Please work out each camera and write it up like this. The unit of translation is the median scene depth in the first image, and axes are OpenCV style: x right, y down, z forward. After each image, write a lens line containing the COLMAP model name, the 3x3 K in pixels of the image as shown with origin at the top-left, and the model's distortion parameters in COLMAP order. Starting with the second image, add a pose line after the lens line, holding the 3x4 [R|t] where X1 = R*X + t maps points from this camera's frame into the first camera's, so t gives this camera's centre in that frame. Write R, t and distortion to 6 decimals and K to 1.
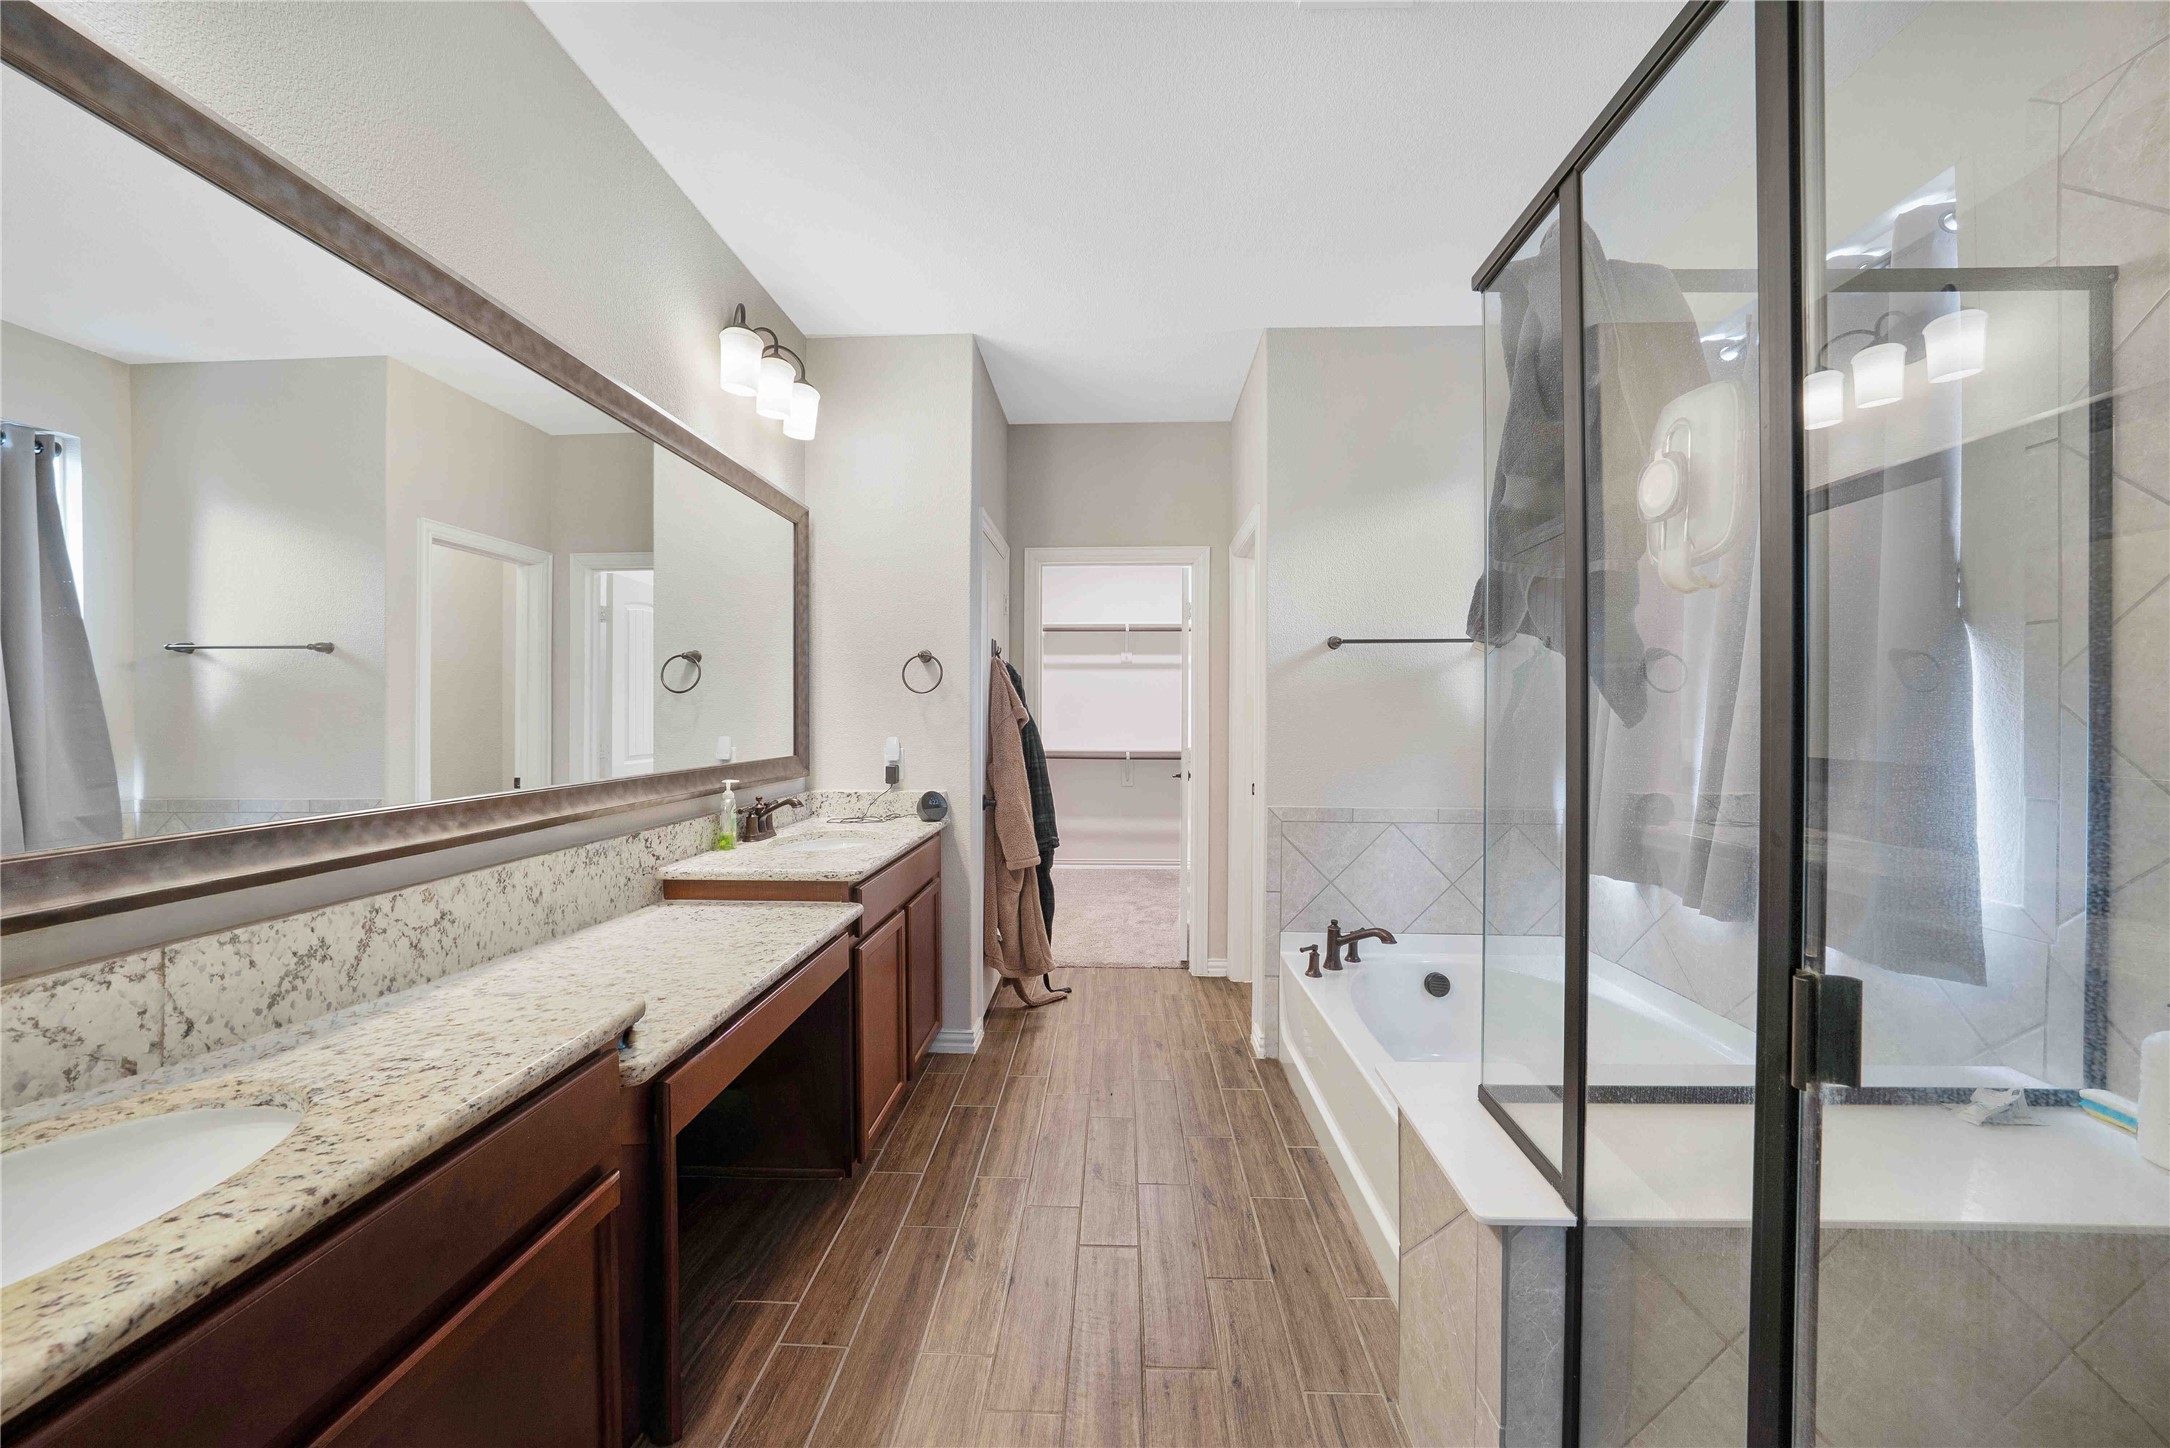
lens RADIAL K [[778.8, 0, 1081.8], [0, 778.8, 729.2], [0, 0, 1]] dist [-0.027417, 0.005079]
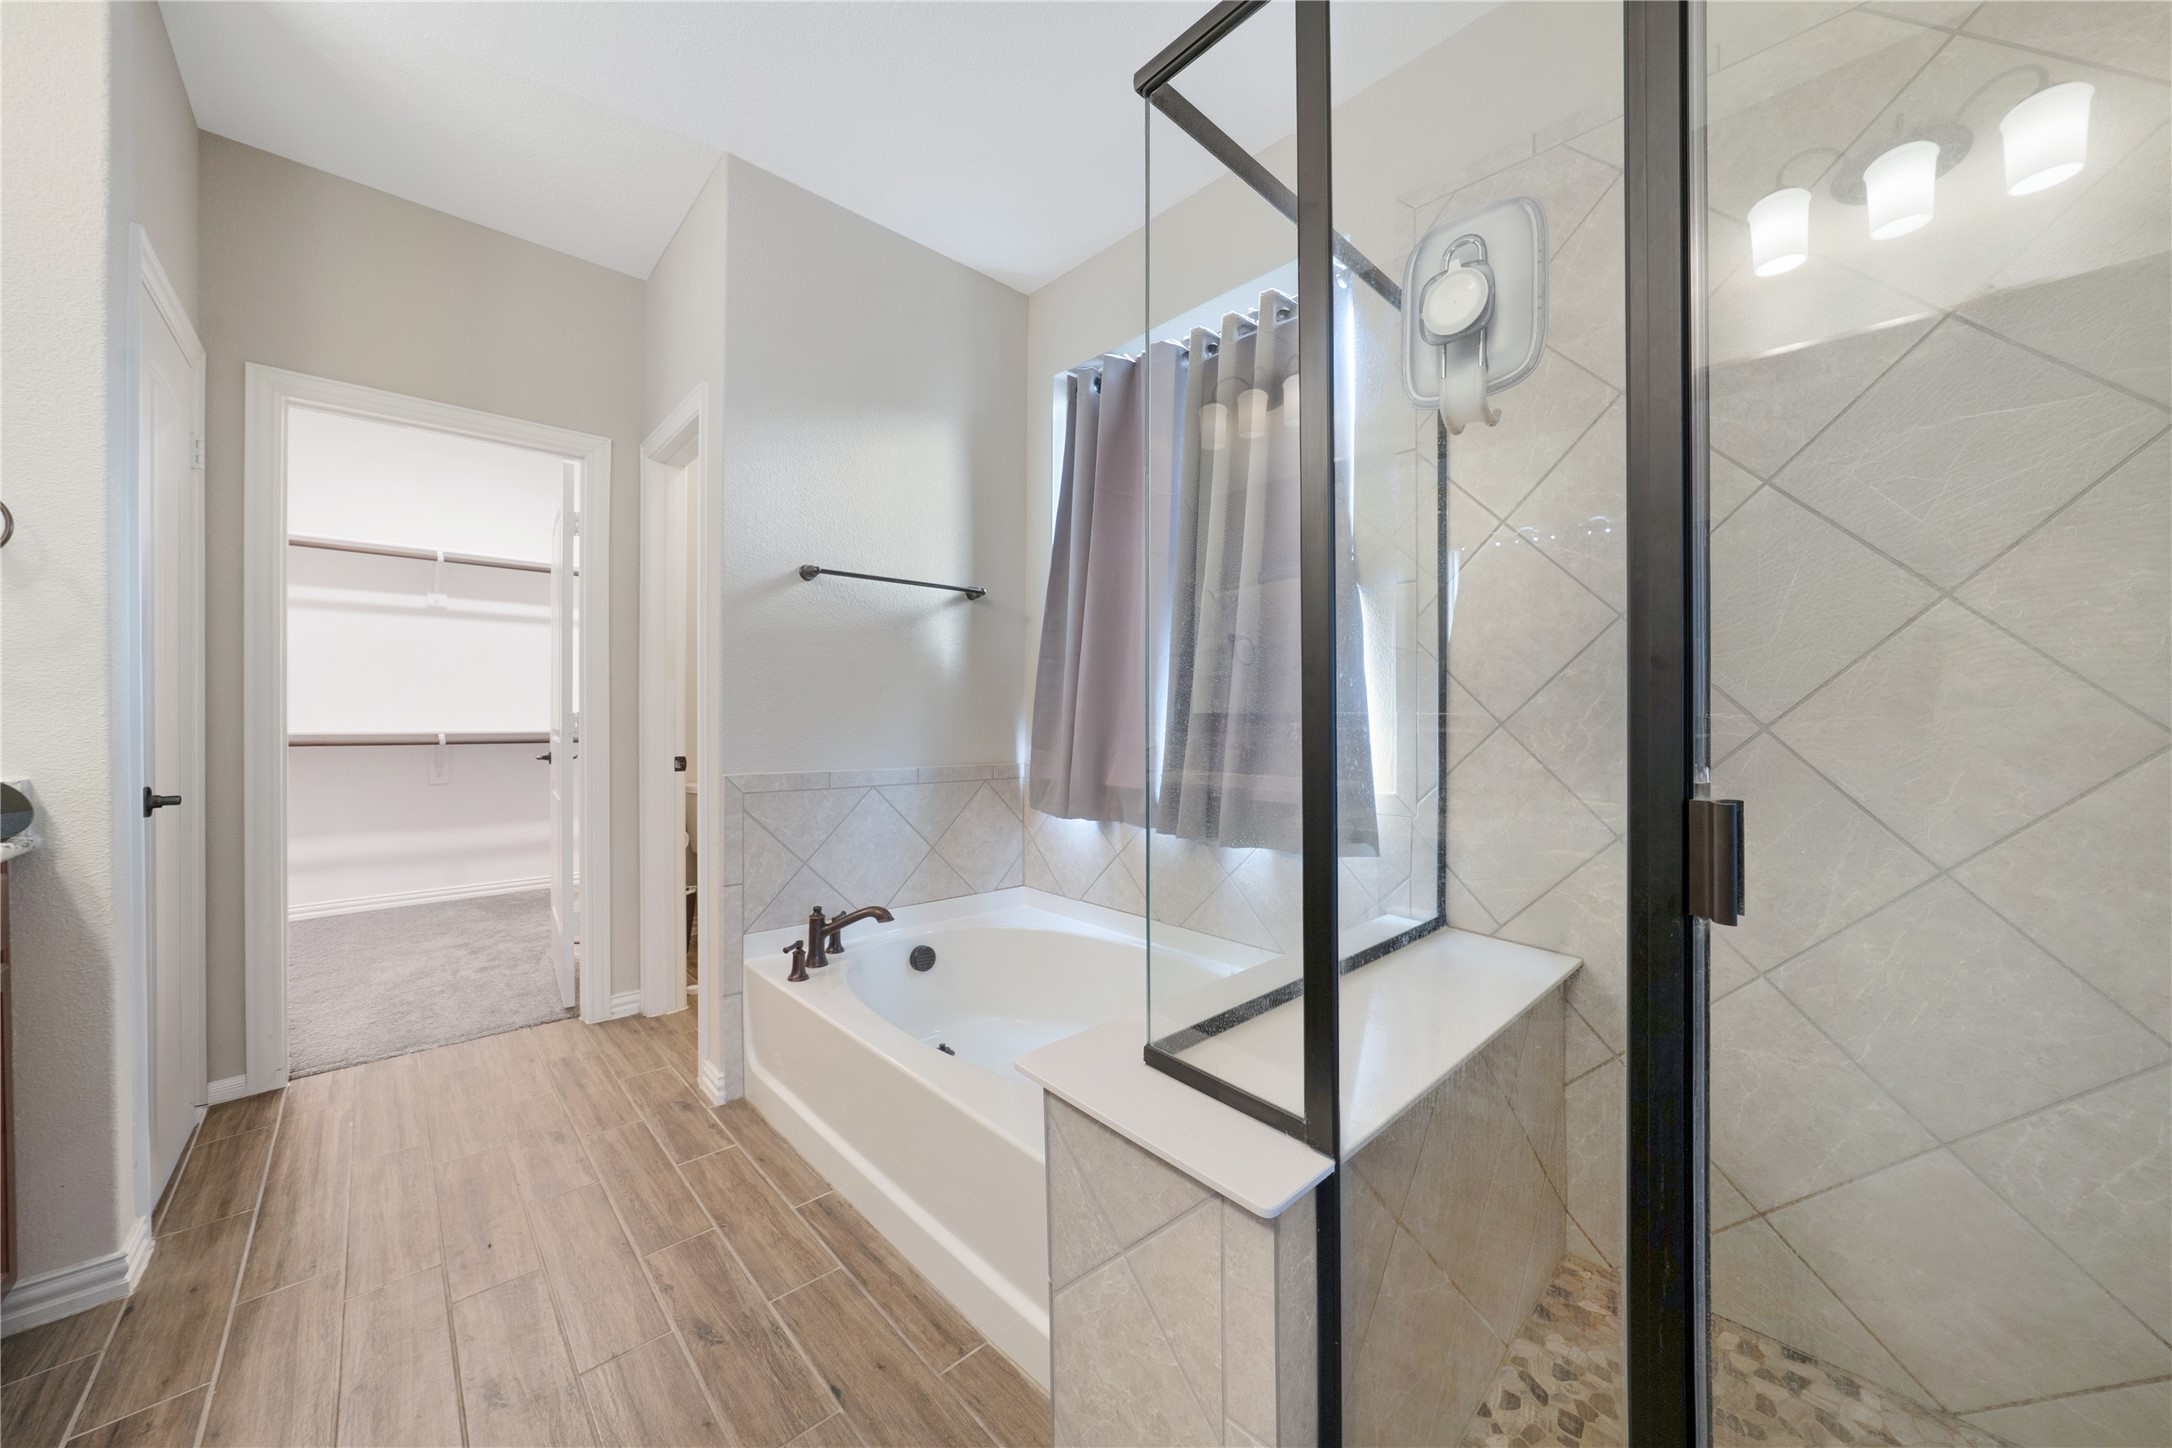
lens RADIAL K [[779.6, 0, 1124.6], [0, 779.6, 721.8], [0, 0, 1]] dist [-0.027417, 0.005079]
pose [[0.686318, -0.007614, 0.727262, -0.046789], [0.006876, 0.999968, 0.003981, 0.046958], [-0.727269, 0.002269, 0.686348, 0.189456]]
